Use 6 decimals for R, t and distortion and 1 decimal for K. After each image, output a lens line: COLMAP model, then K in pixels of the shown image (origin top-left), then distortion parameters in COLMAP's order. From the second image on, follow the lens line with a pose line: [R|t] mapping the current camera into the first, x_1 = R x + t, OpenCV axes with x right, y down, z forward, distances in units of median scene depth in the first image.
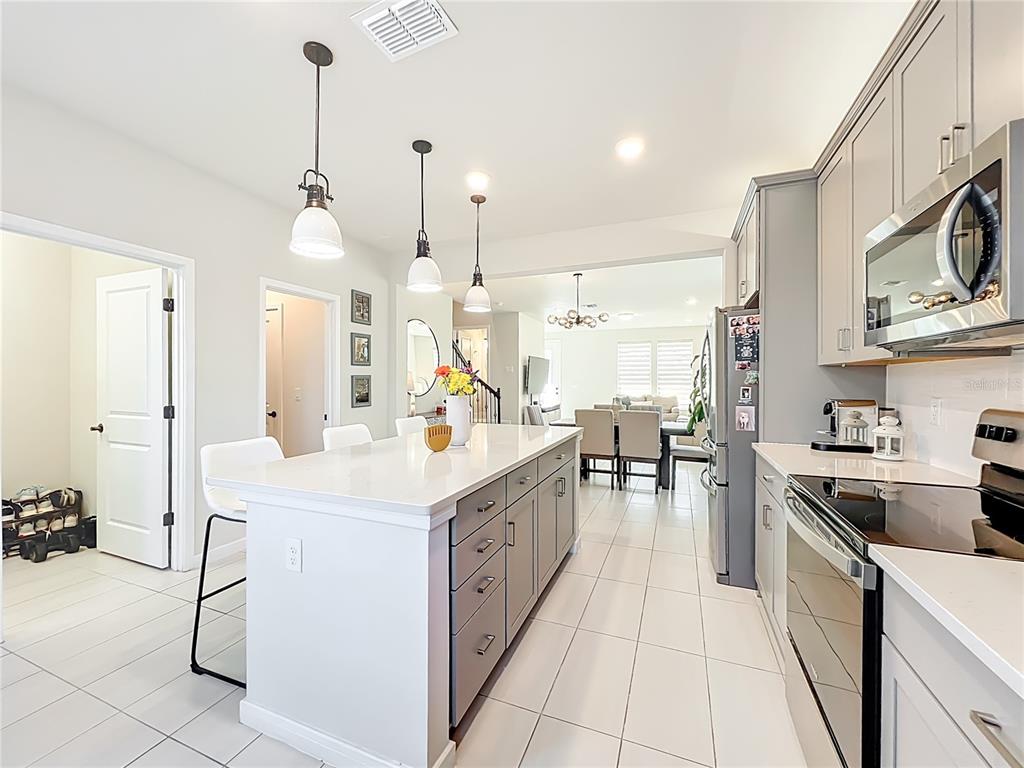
lens RADIAL K [[414.7, 0, 510.0], [0, 414.7, 375.0], [0, 0, 1]] dist [0.008420, 0.000078]
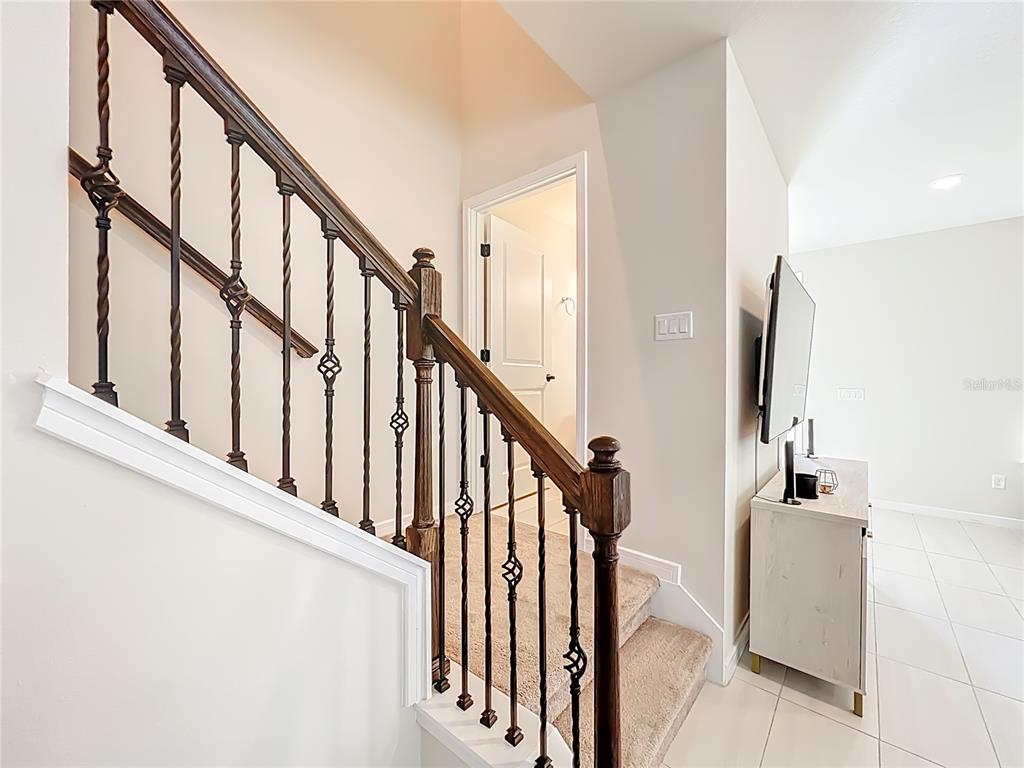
lens RADIAL K [[409.4, 0, 512.0], [0, 409.4, 384.0], [0, 0, 1]] dist [-0.002349, -0.000200]
pose [[0.946843, -0.000662, -0.321695, -0.015092], [0.006939, 0.999807, 0.018368, 0.014345], [0.321621, -0.019624, 0.946665, 0.879571]]
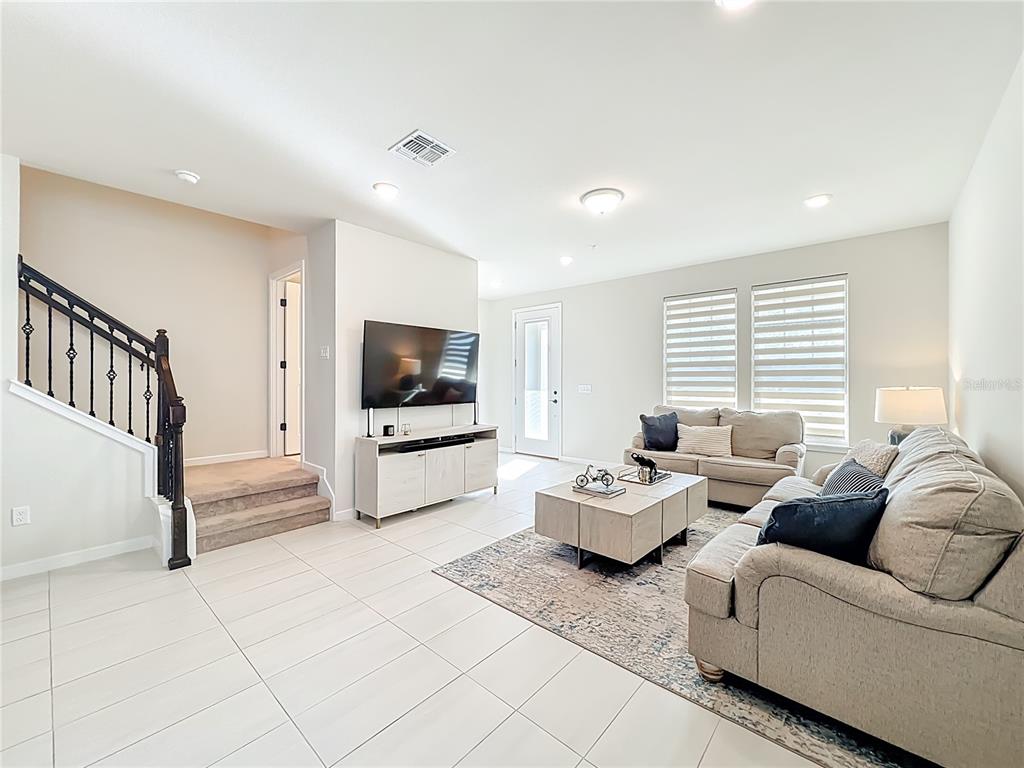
lens RADIAL K [[414.8, 0, 511.9], [0, 414.8, 379.9], [0, 0, 1]] dist [0.000891, 0.000133]
pose [[0.944527, -0.002192, -0.328426, 0.378613], [0.007205, 0.999875, 0.014048, 0.012498], [0.328355, -0.015635, 0.944425, 0.737082]]
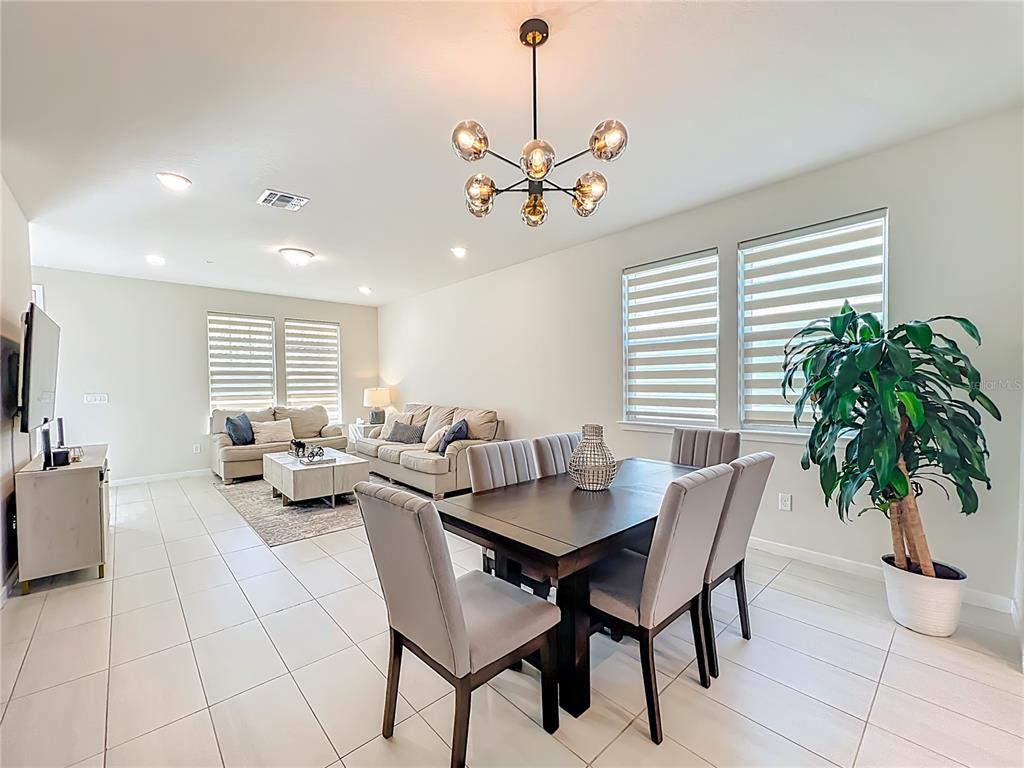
lens RADIAL K [[425.3, 0, 508.0], [0, 425.3, 393.9], [0, 0, 1]] dist [-0.000508, 0.000277]
pose [[0.430137, -0.030030, 0.902264, -0.096747], [-0.002751, 0.999398, 0.034574, 0.008766], [-0.902760, -0.017354, 0.429795, 0.641767]]
